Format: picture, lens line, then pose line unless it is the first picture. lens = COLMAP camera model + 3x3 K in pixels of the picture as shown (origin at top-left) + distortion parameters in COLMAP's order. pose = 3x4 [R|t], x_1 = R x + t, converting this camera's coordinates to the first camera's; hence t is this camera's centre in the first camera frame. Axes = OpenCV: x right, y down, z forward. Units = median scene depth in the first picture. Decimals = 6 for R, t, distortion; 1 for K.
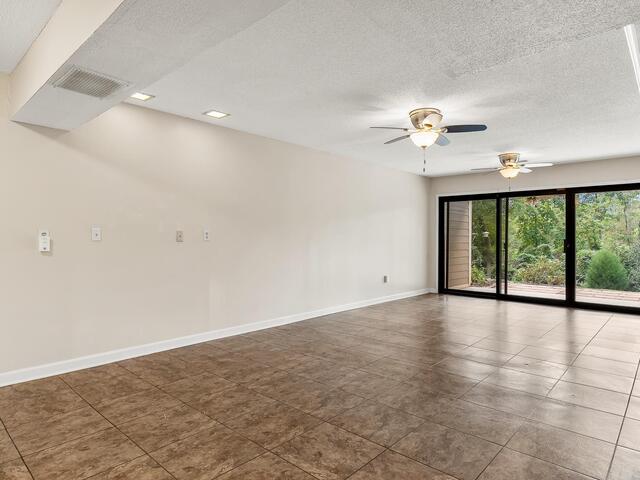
lens RADIAL K [[390.8, 0, 320.0], [0, 390.8, 240.0], [0, 0, 1]] dist [0.001356, 0.000767]
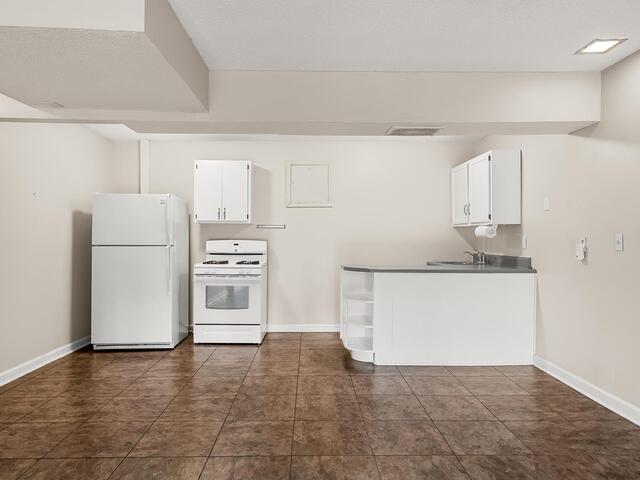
lens RADIAL K [[437.9, 0, 320.0], [0, 437.9, 240.0], [0, 0, 1]] dist [-0.000304, -0.000118]
pose [[-0.722801, 0.002789, -0.691051, 0.527482], [-0.005612, 0.999935, 0.009905, -0.027724], [0.691034, 0.011037, -0.722738, 1.420880]]
